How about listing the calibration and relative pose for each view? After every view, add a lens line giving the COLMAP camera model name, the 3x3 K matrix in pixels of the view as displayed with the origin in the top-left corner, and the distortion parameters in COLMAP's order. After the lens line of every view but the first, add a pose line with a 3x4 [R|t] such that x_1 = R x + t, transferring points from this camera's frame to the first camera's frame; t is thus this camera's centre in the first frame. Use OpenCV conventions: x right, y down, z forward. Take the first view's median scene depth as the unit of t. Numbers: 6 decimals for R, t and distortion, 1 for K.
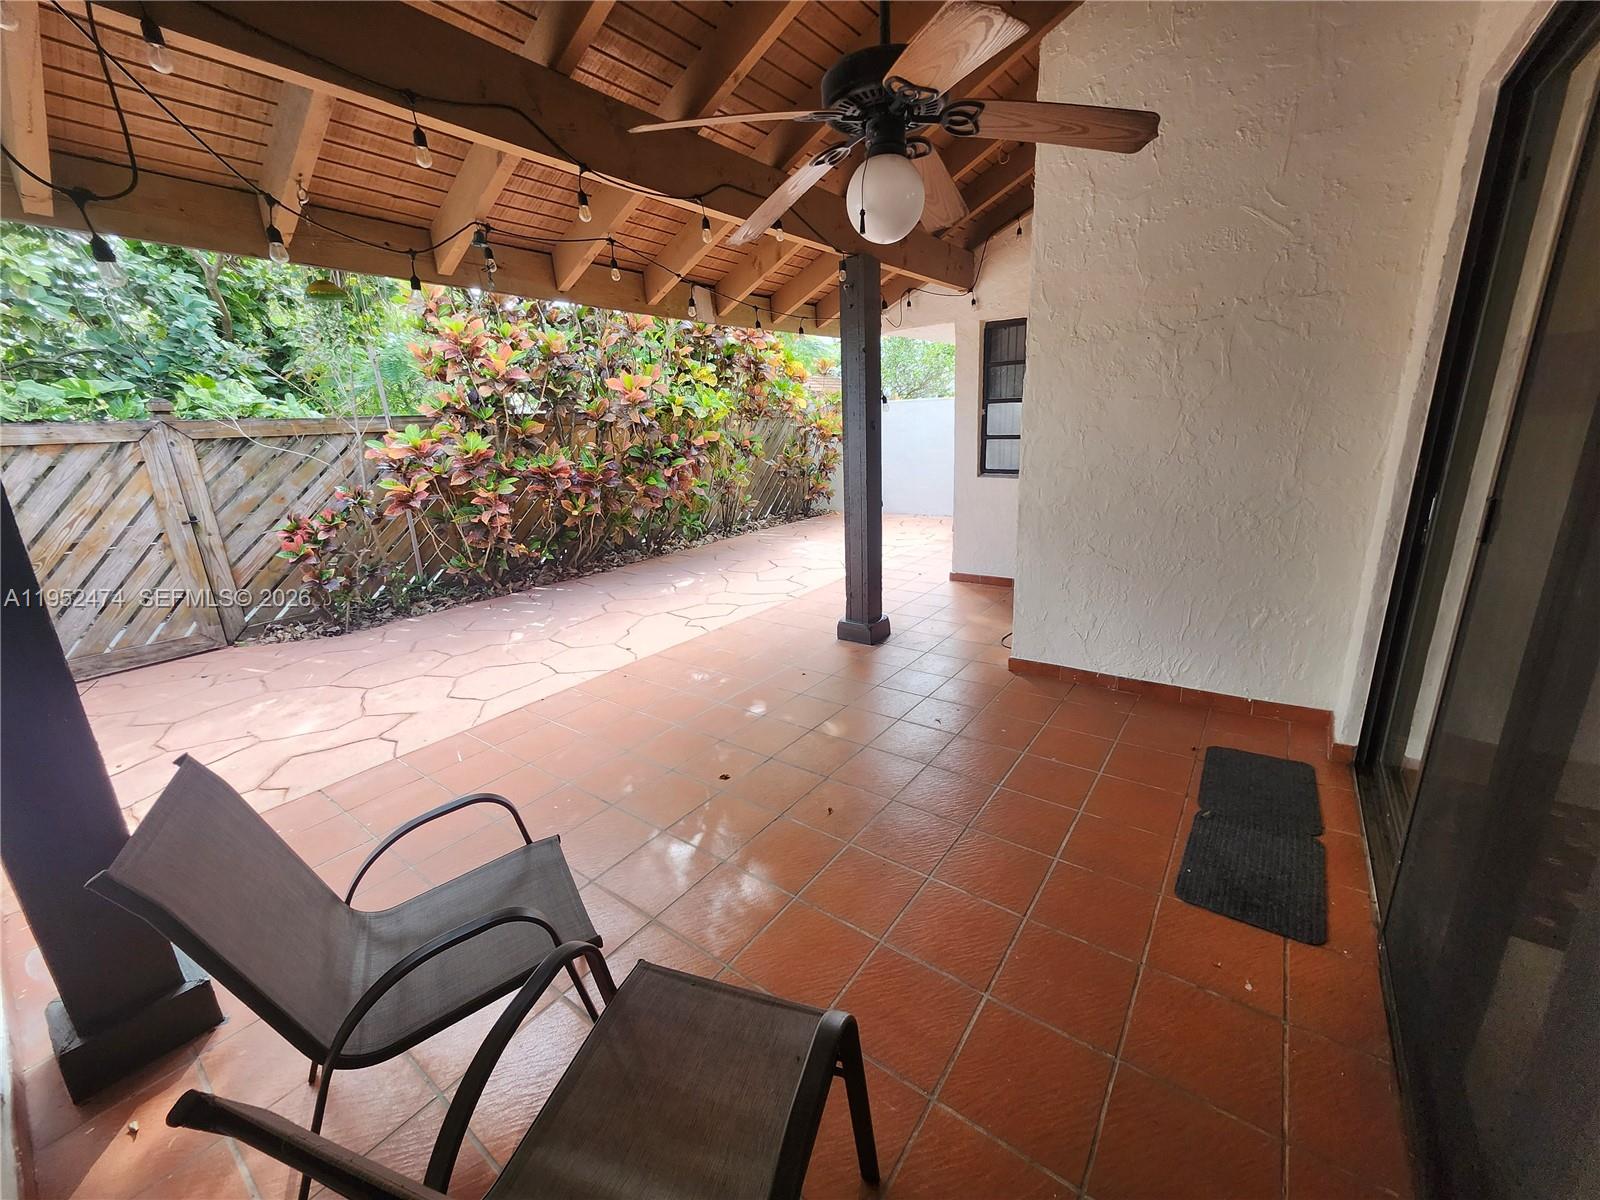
lens RADIAL K [[633.1, 0, 804.6], [0, 633.1, 595.8], [0, 0, 1]] dist [0.001879, -0.000082]
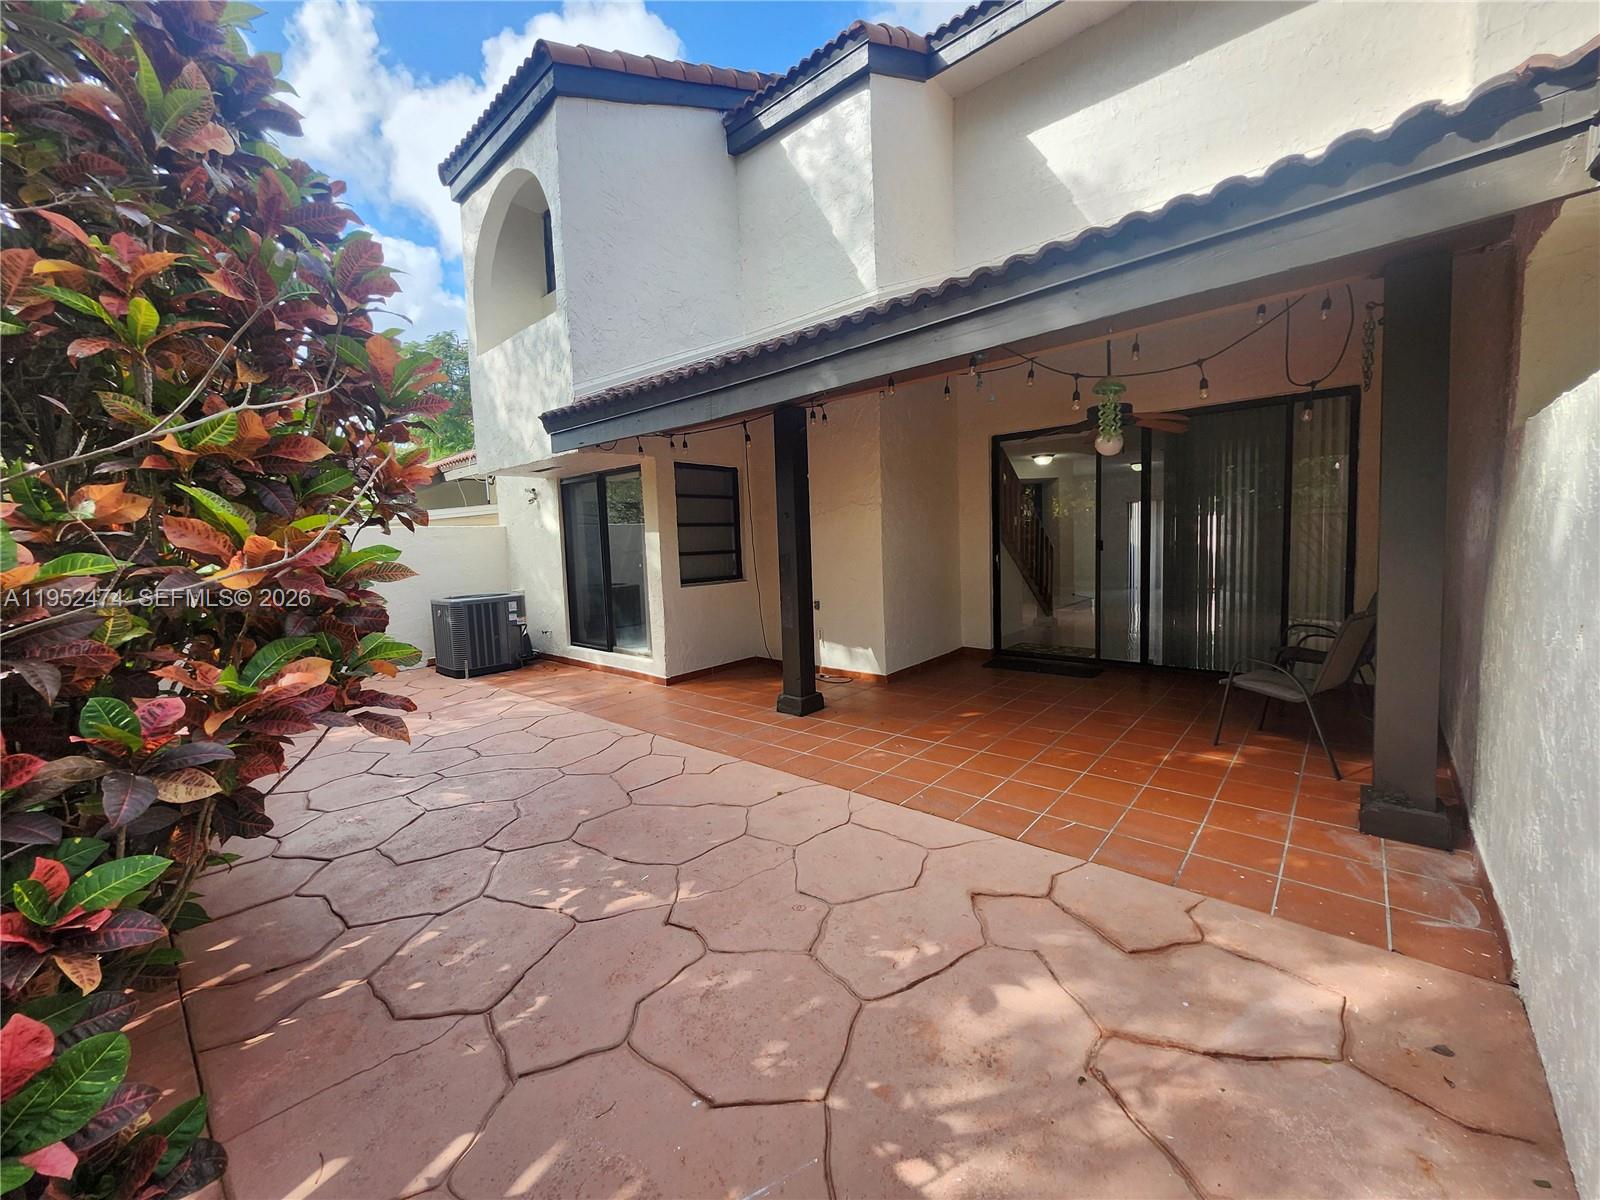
lens RADIAL K [[633.1, 0, 801.5], [0, 633.1, 592.6], [0, 0, 1]] dist [0.001879, -0.000082]
pose [[0.091593, -0.056747, 0.994178, -1.062955], [0.304896, 0.952024, 0.026251, -0.171924], [-0.947971, 0.300716, 0.104500, 0.812324]]
